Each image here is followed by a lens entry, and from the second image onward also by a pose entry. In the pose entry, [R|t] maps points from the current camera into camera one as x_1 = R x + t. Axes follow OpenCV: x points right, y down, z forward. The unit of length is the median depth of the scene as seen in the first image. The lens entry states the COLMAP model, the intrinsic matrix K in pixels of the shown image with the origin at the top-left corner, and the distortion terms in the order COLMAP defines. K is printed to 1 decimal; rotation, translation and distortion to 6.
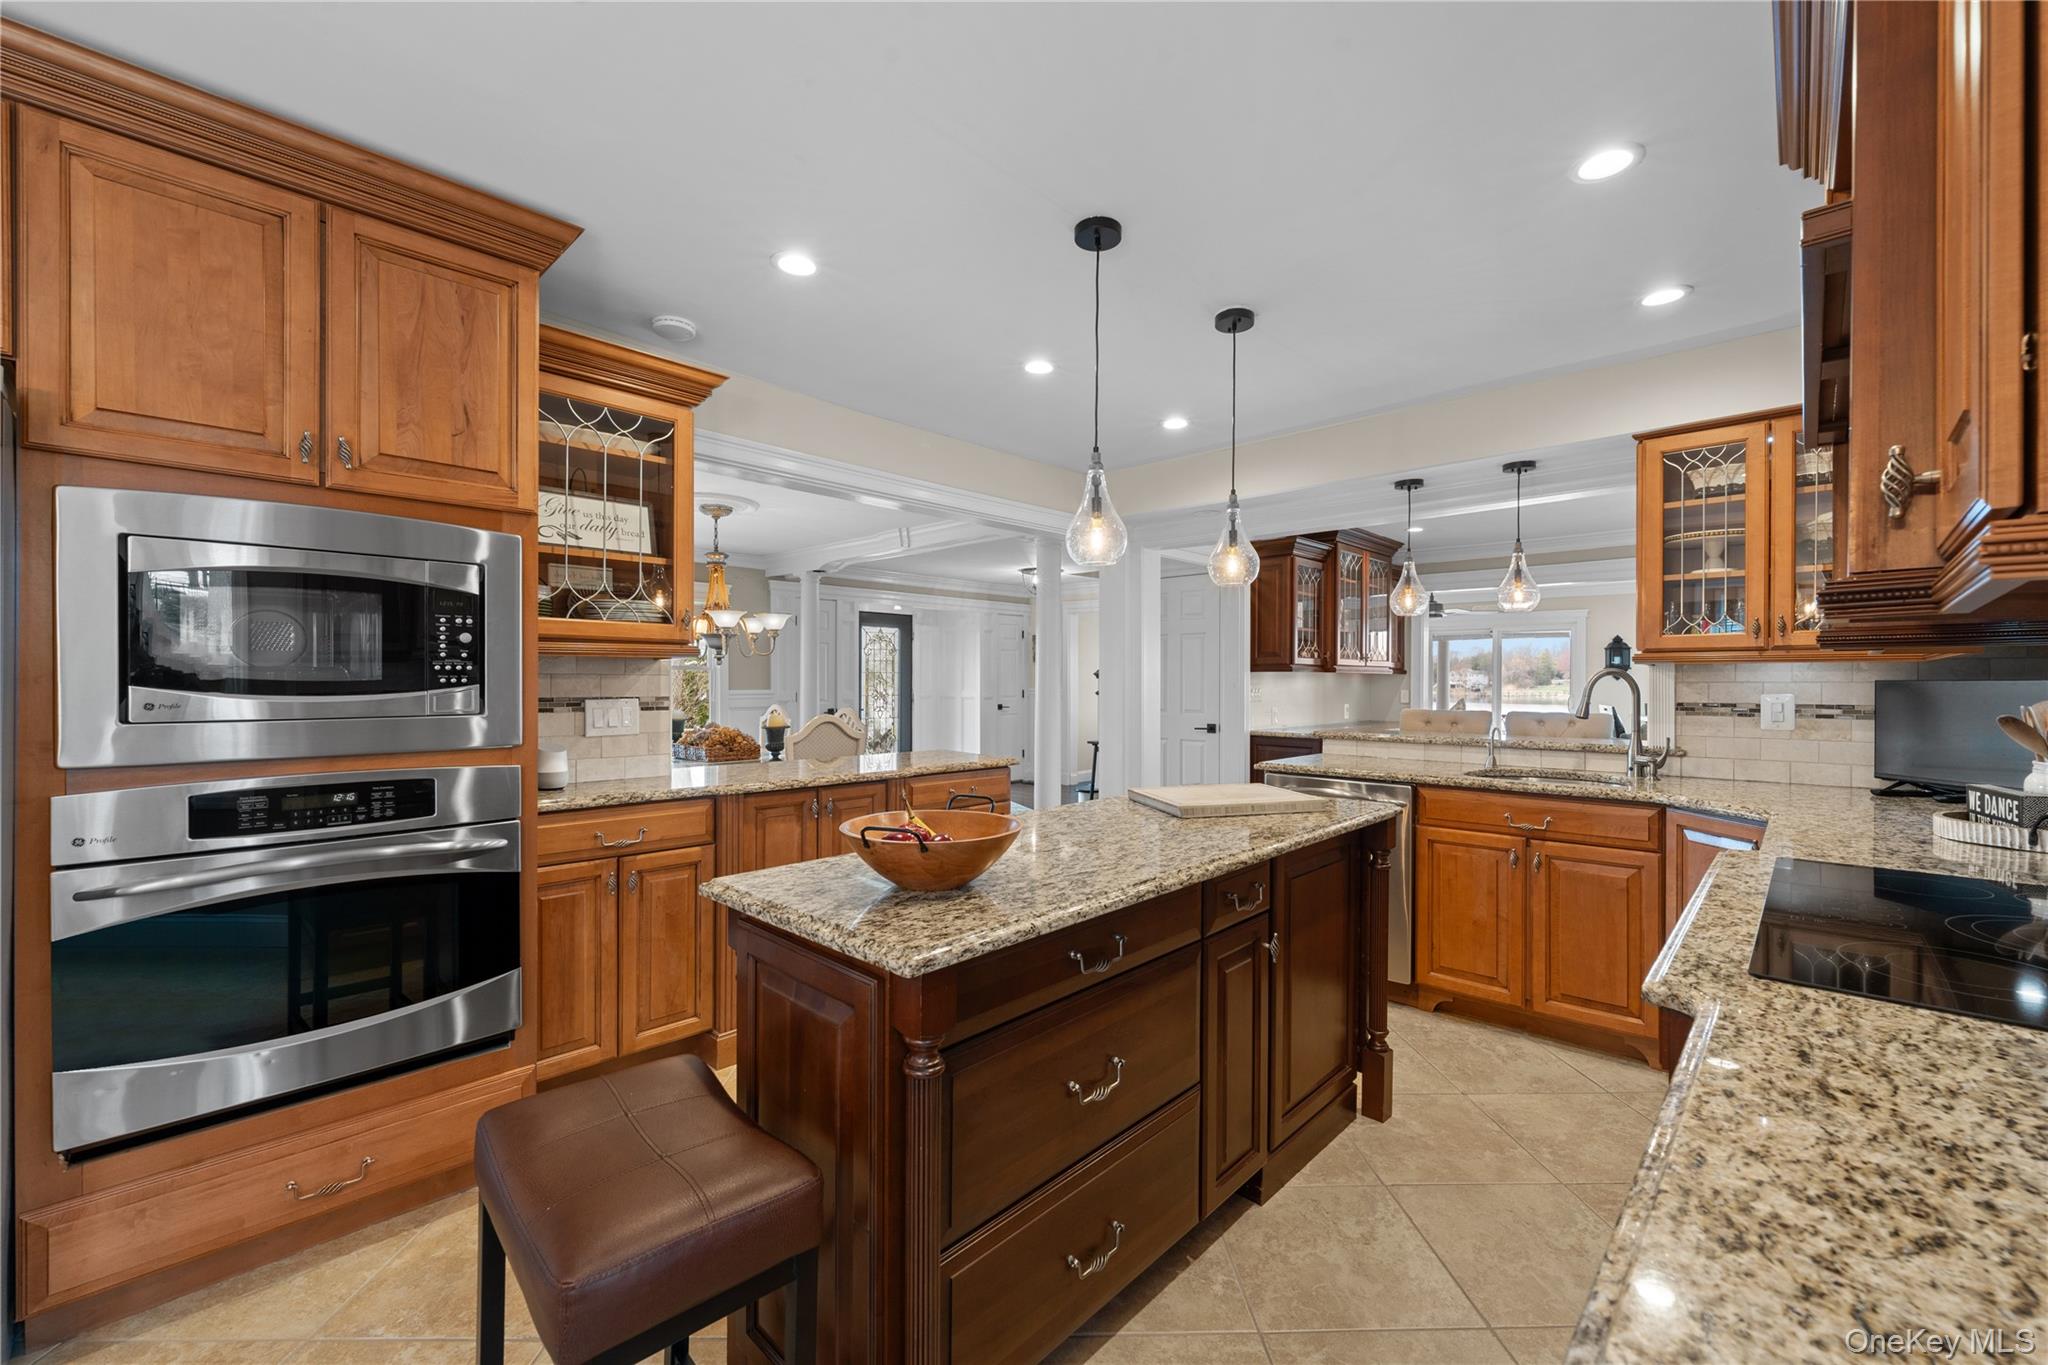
lens RADIAL K [[832.9, 0, 1027.8], [0, 832.9, 683.7], [0, 0, 1]] dist [-0.000225, -0.000568]
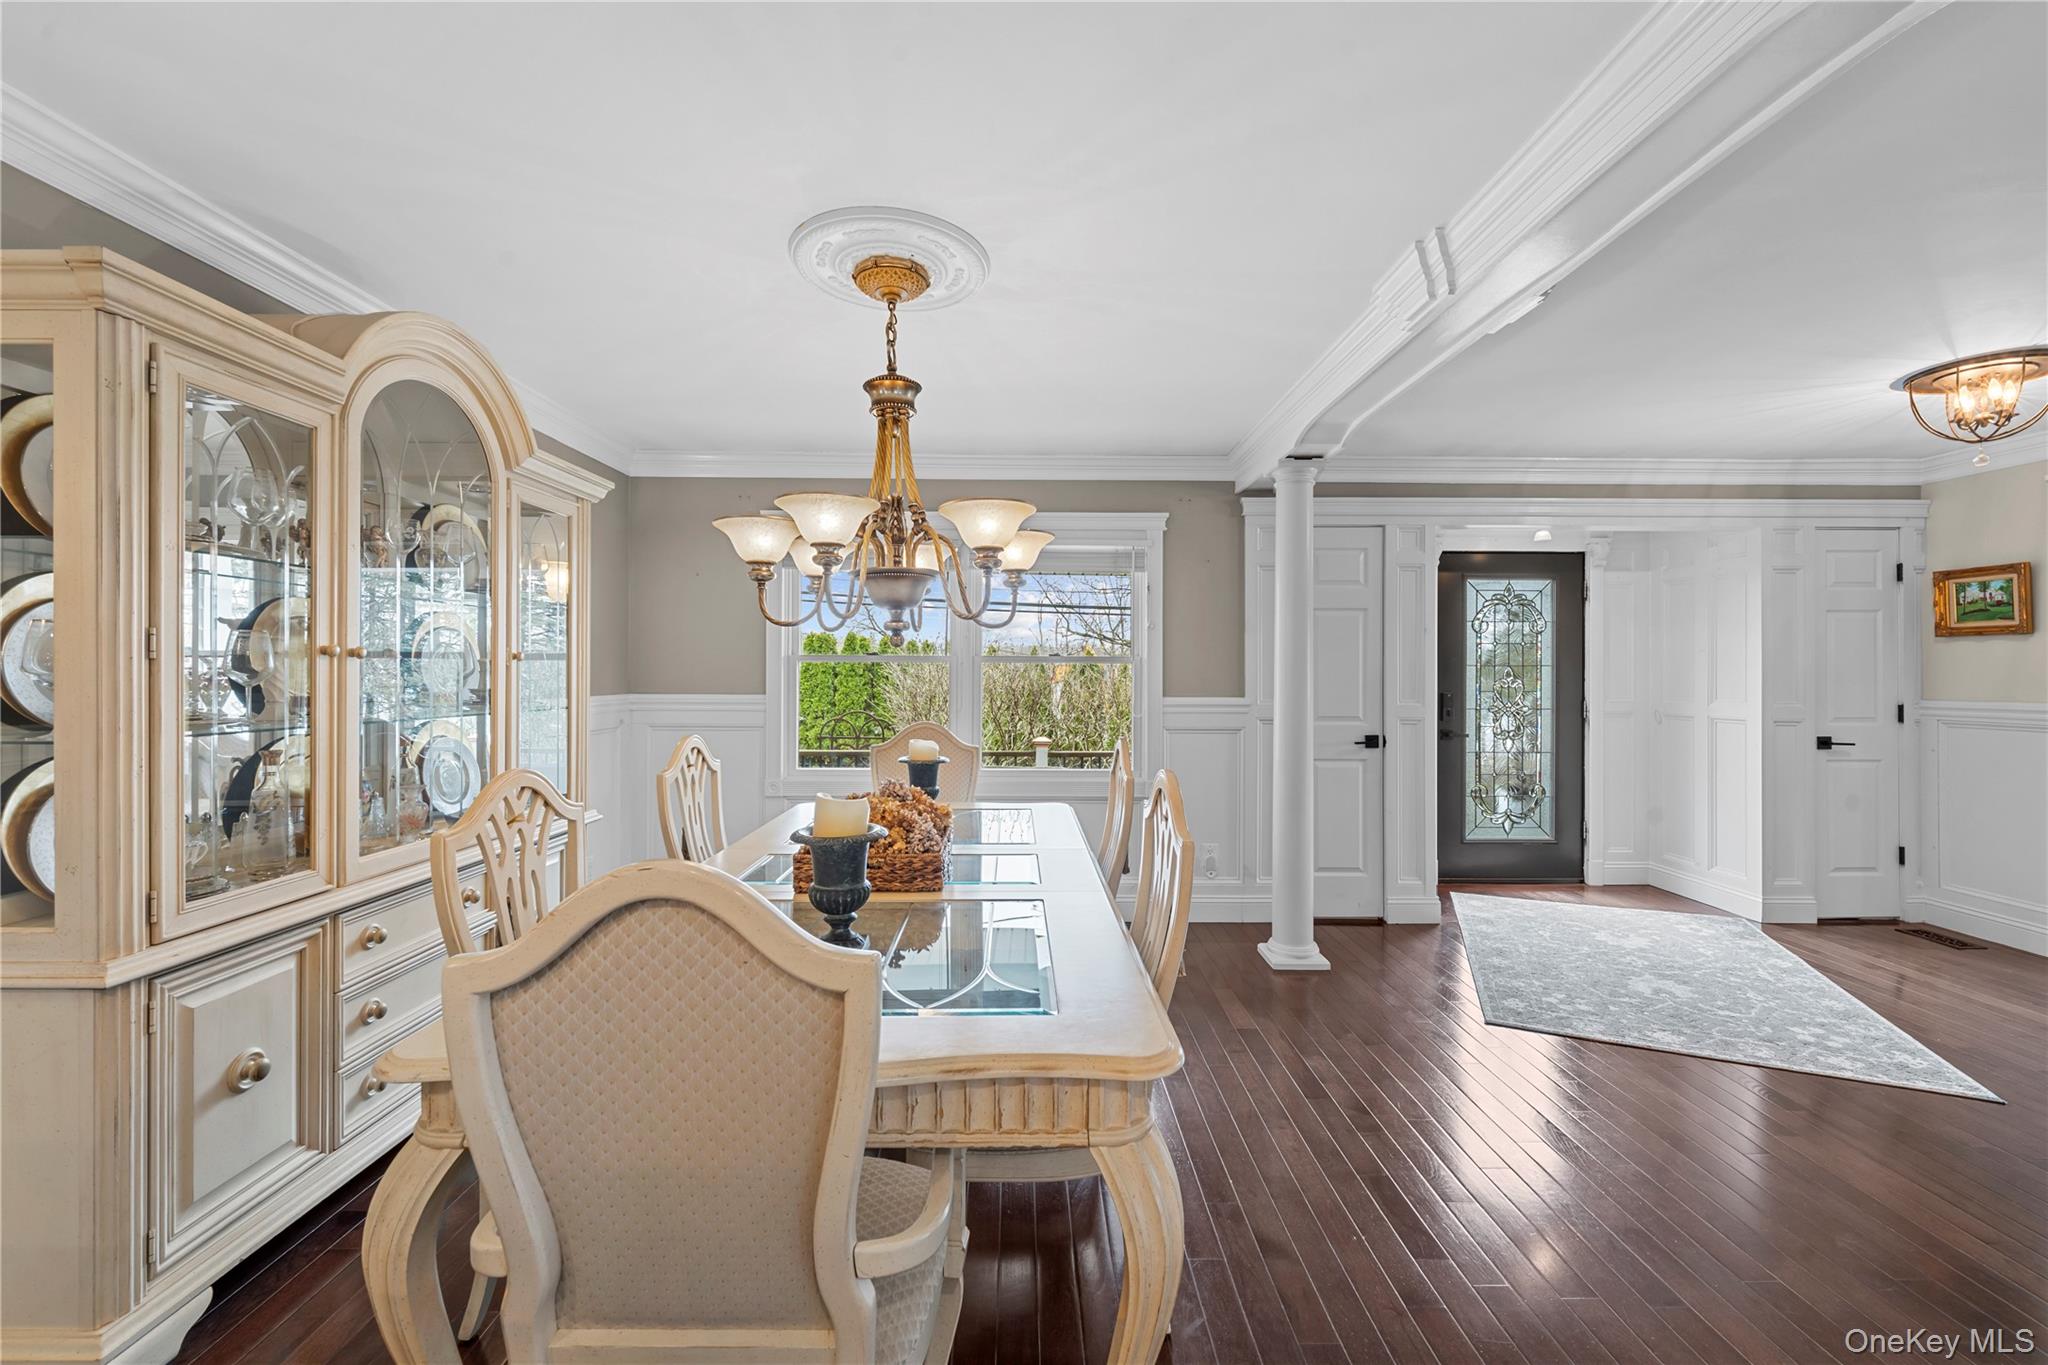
lens RADIAL K [[832.9, 0, 1027.1], [0, 832.9, 676.6], [0, 0, 1]] dist [-0.000225, -0.000568]
pose [[0.701414, -0.004668, -0.712739, -0.015488], [0.000772, 0.999983, -0.005790, -0.004116], [0.712754, 0.003511, 0.701406, 0.410132]]
